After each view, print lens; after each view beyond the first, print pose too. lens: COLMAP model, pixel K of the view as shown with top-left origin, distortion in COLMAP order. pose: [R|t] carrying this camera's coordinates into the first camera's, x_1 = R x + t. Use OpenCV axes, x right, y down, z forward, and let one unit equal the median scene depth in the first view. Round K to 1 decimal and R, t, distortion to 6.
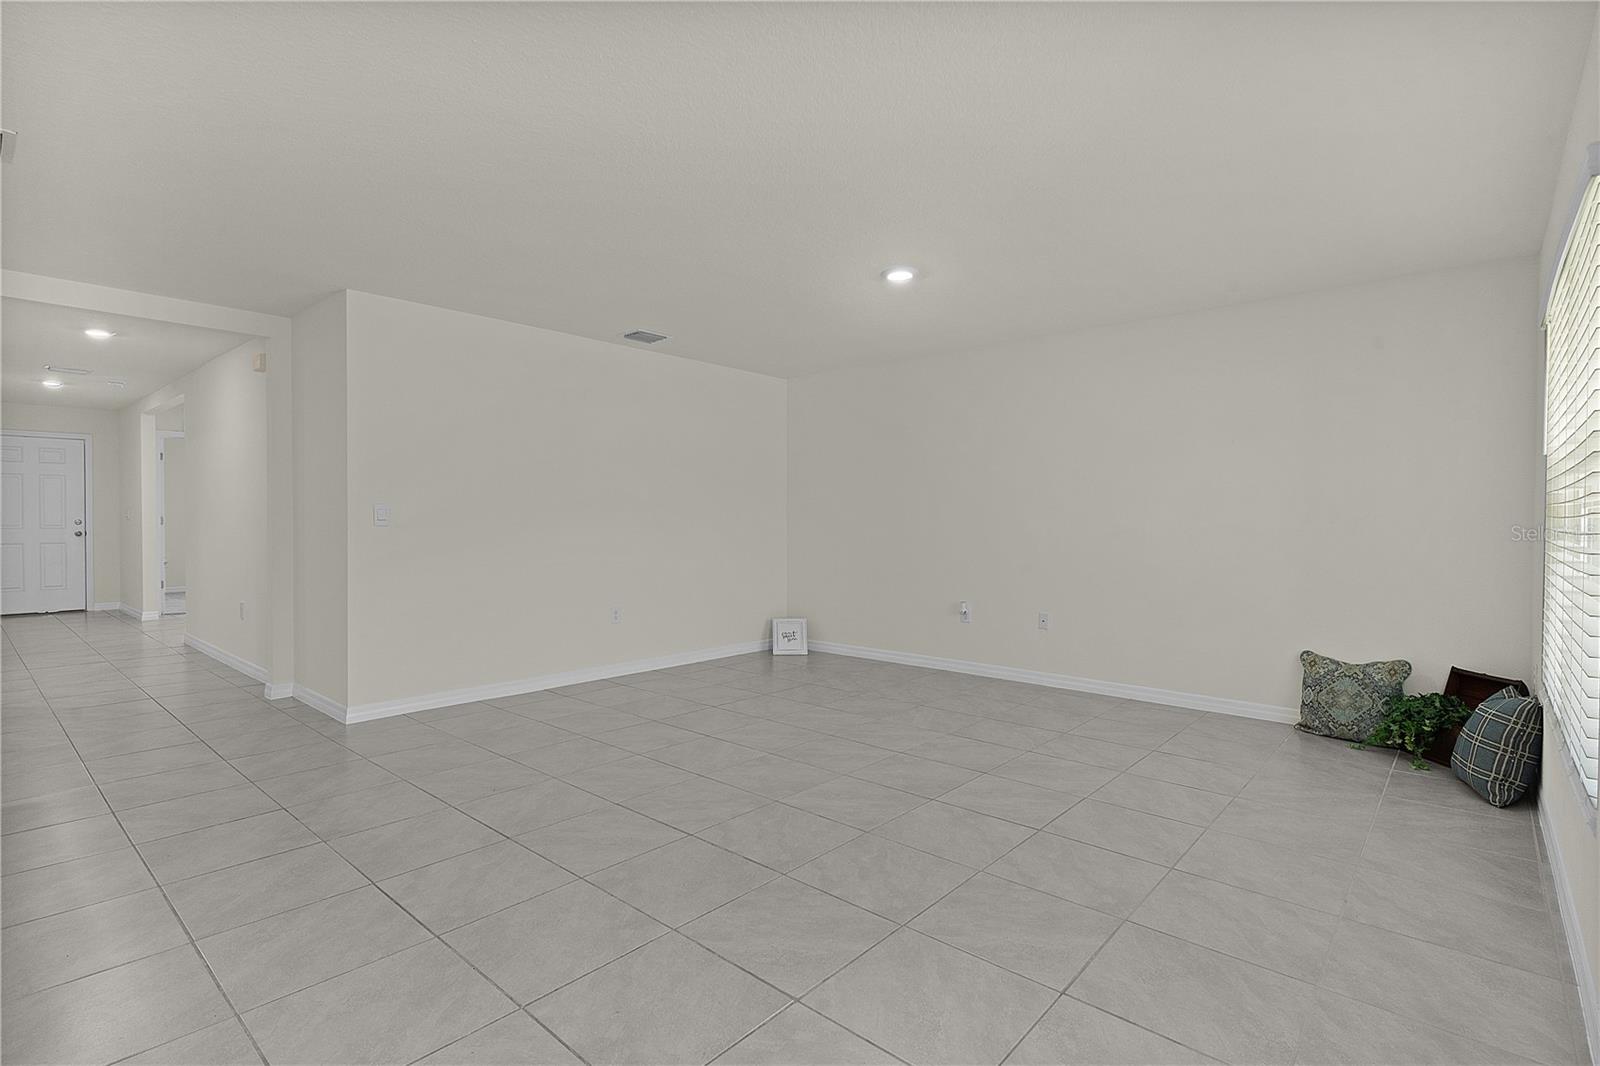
lens RADIAL K [[774.6, 0, 787.9], [0, 774.6, 533.1], [0, 0, 1]] dist [-0.000910, 0.001238]
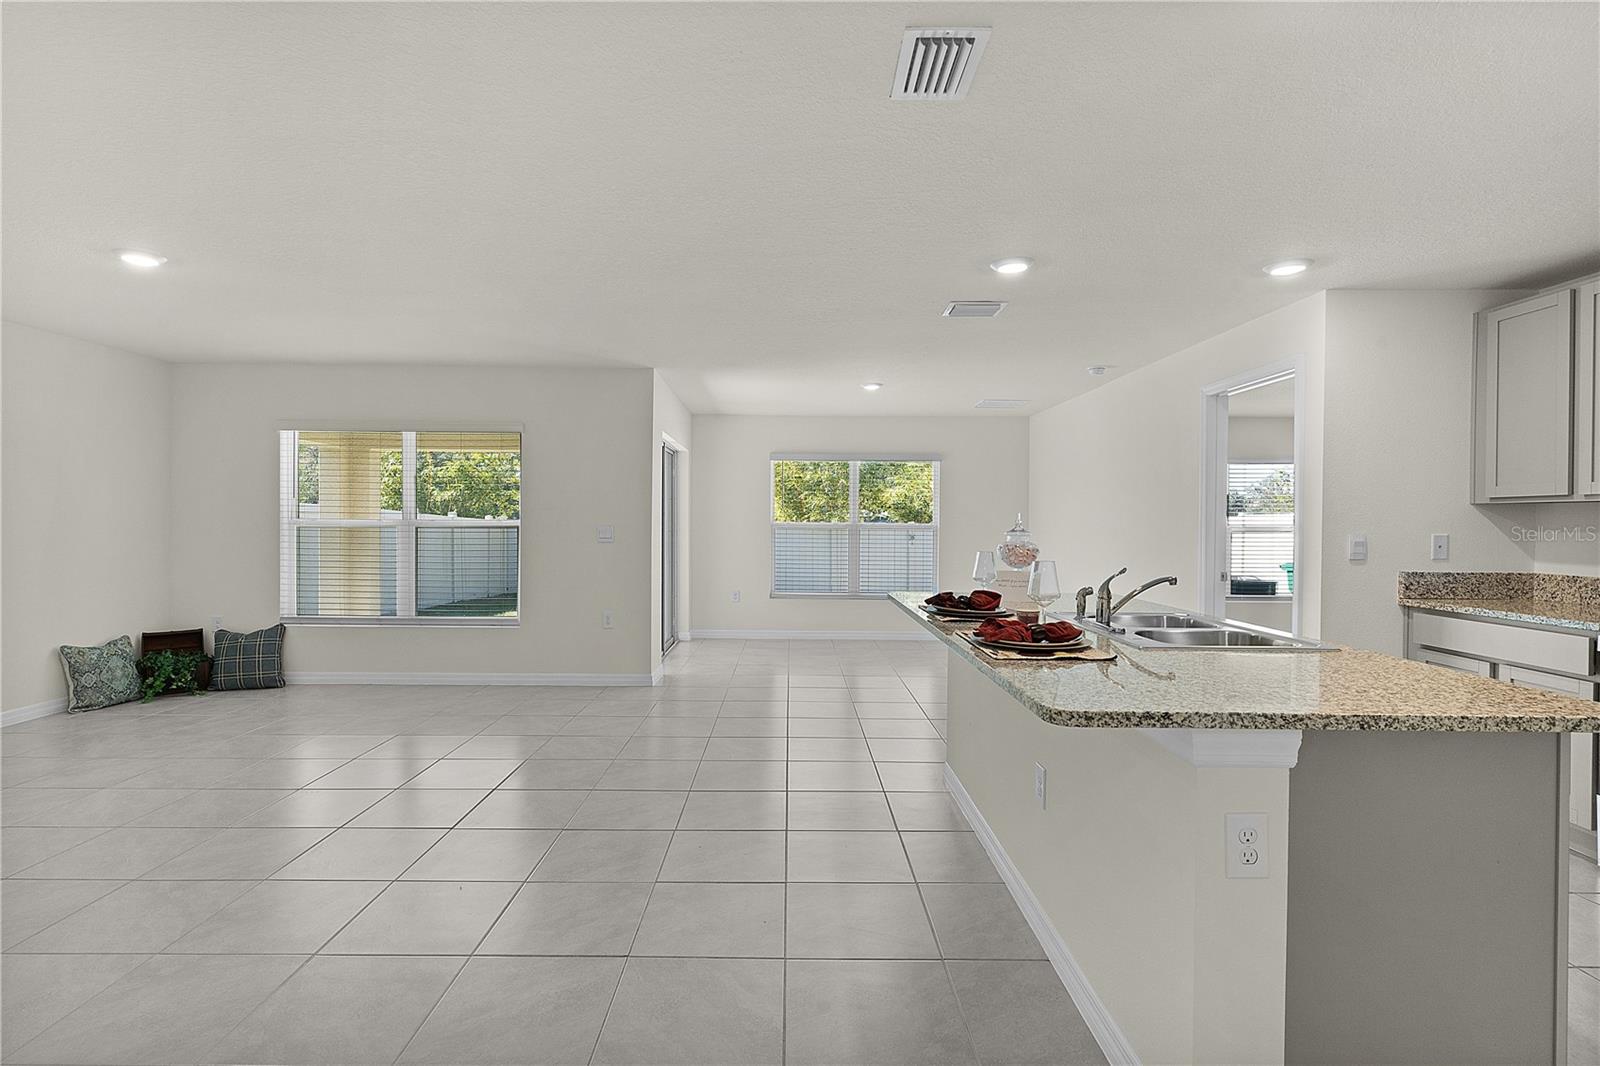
lens RADIAL K [[774.6, 0, 791.1], [0, 774.6, 527.3], [0, 0, 1]] dist [-0.000910, 0.001238]
pose [[-0.674097, -0.016653, 0.738455, -0.974881], [0.002780, 0.999682, 0.025081, -0.054739], [-0.738638, 0.018960, -0.673836, 1.035244]]
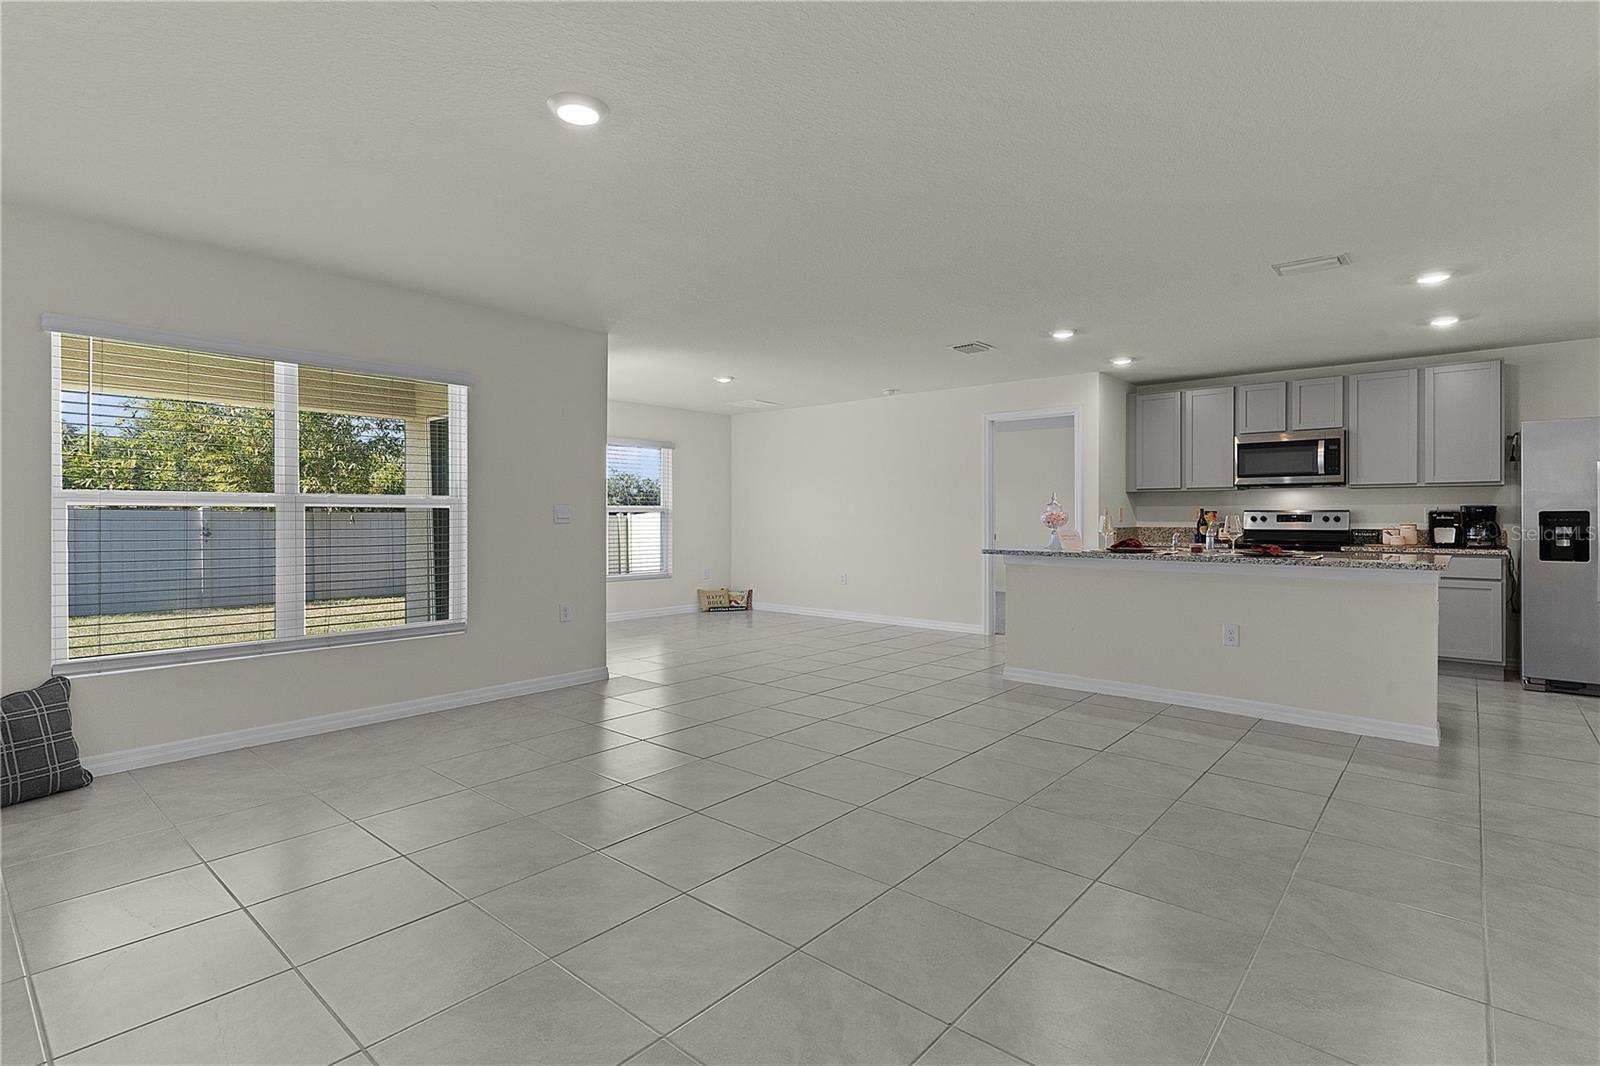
lens RADIAL K [[774.6, 0, 778.6], [0, 774.6, 516.1], [0, 0, 1]] dist [-0.000910, 0.001238]
pose [[-0.999777, -0.007823, -0.019593, 0.027050], [-0.008191, 0.999790, 0.018804, -0.027697], [0.019442, 0.018960, -0.999631, 1.605269]]
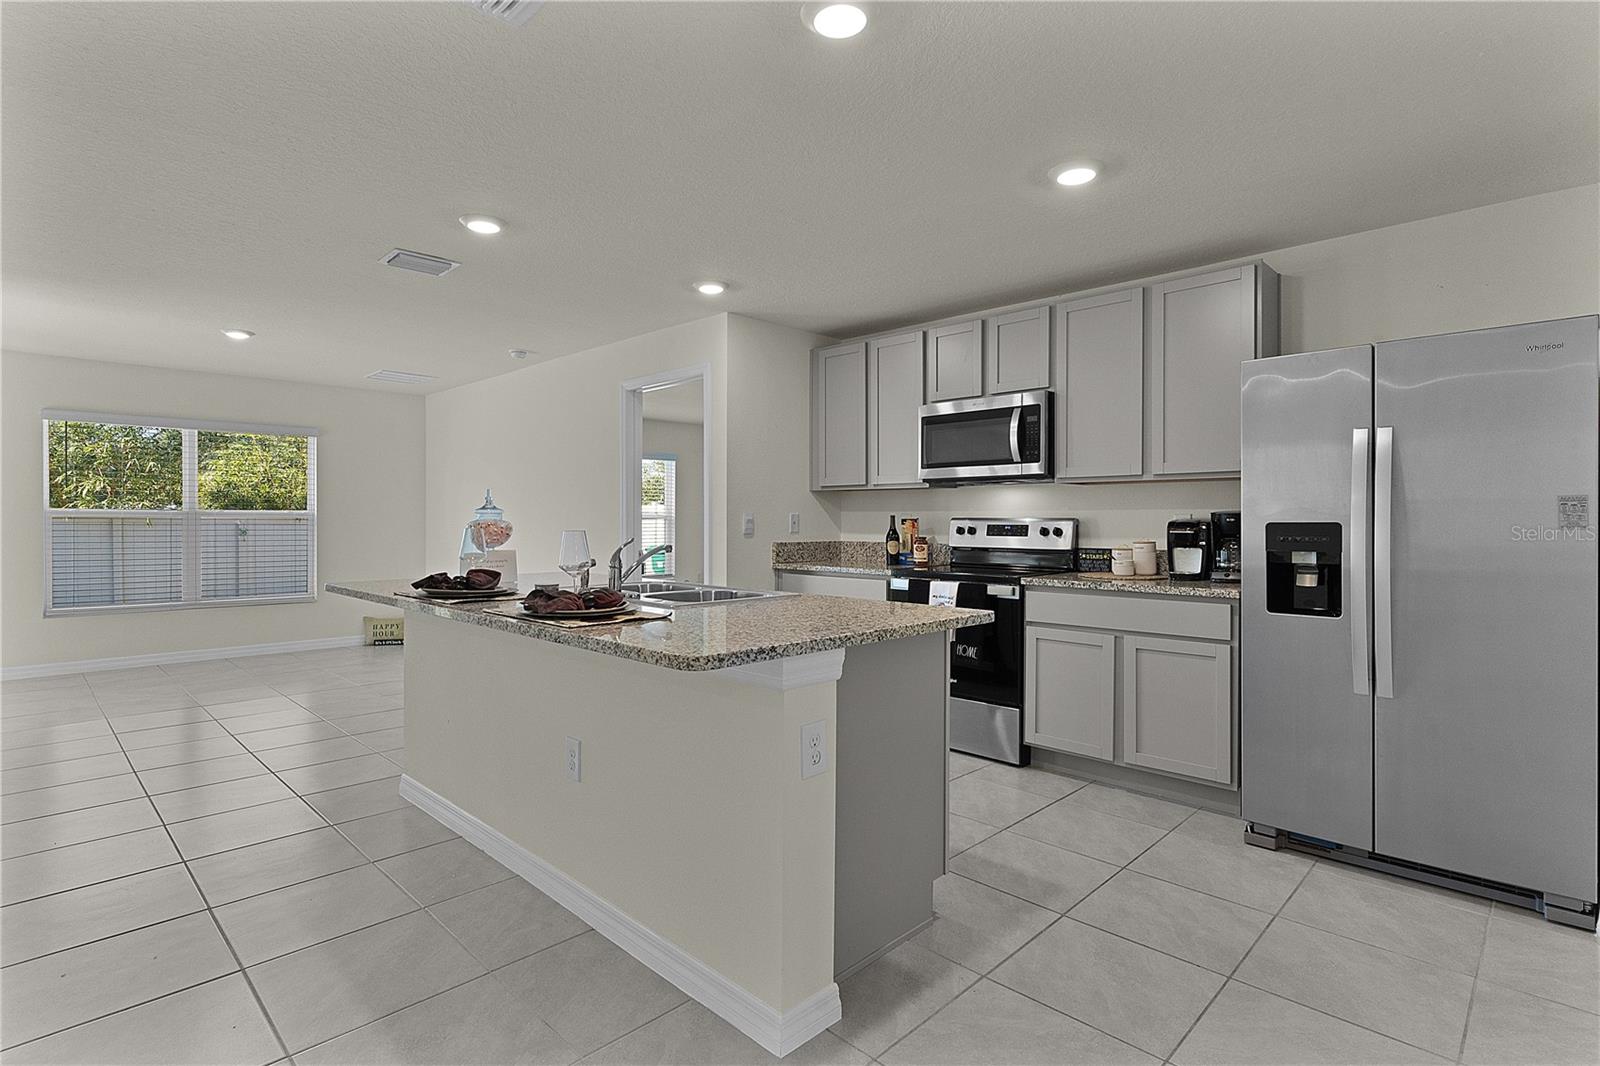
lens RADIAL K [[786.7, 0, 791.8], [0, 786.7, 521.4], [0, 0, 1]] dist [0.001709, 0.001782]
pose [[-0.999132, -0.009303, 0.040601, -0.857656], [-0.008414, 0.999722, 0.022021, -0.035197], [-0.040795, 0.021660, -0.998933, 1.080393]]
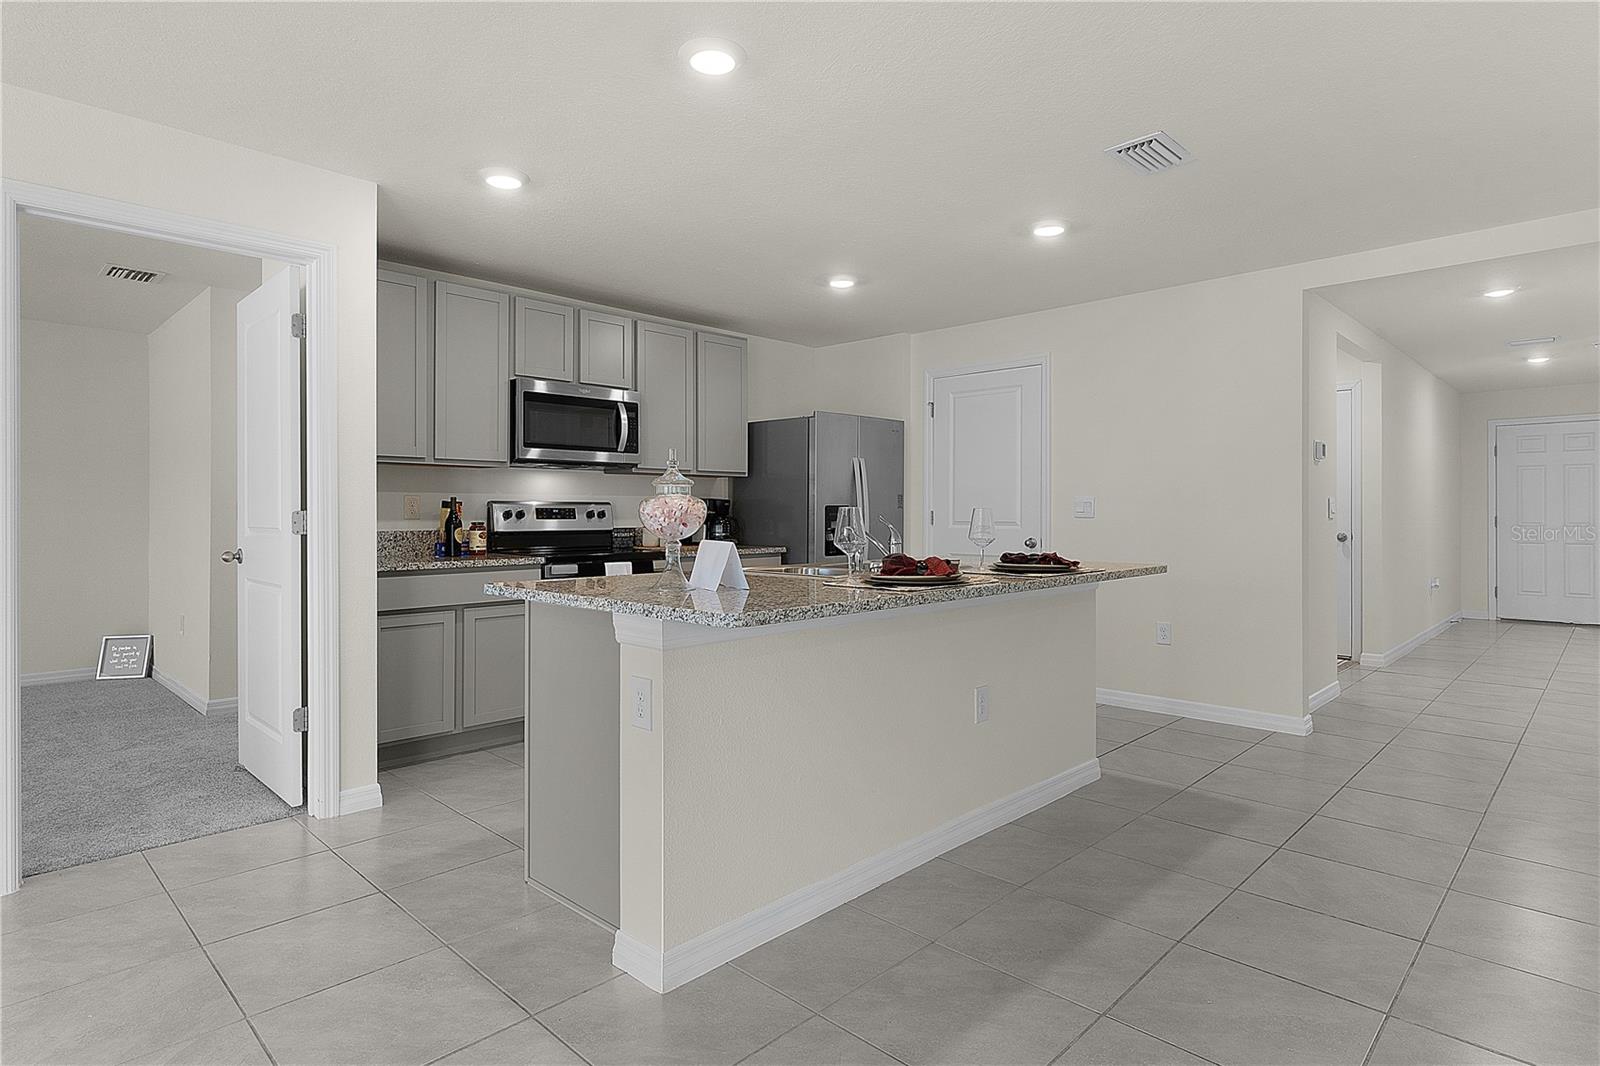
lens RADIAL K [[838.7, 0, 786.7], [0, 838.7, 504.9], [0, 0, 1]] dist [-0.001065, 0.000828]
pose [[-0.052081, -0.014830, -0.998533, 0.078097], [-0.018846, 0.999726, -0.013865, -0.003021], [0.998465, 0.018097, -0.052346, 0.355866]]
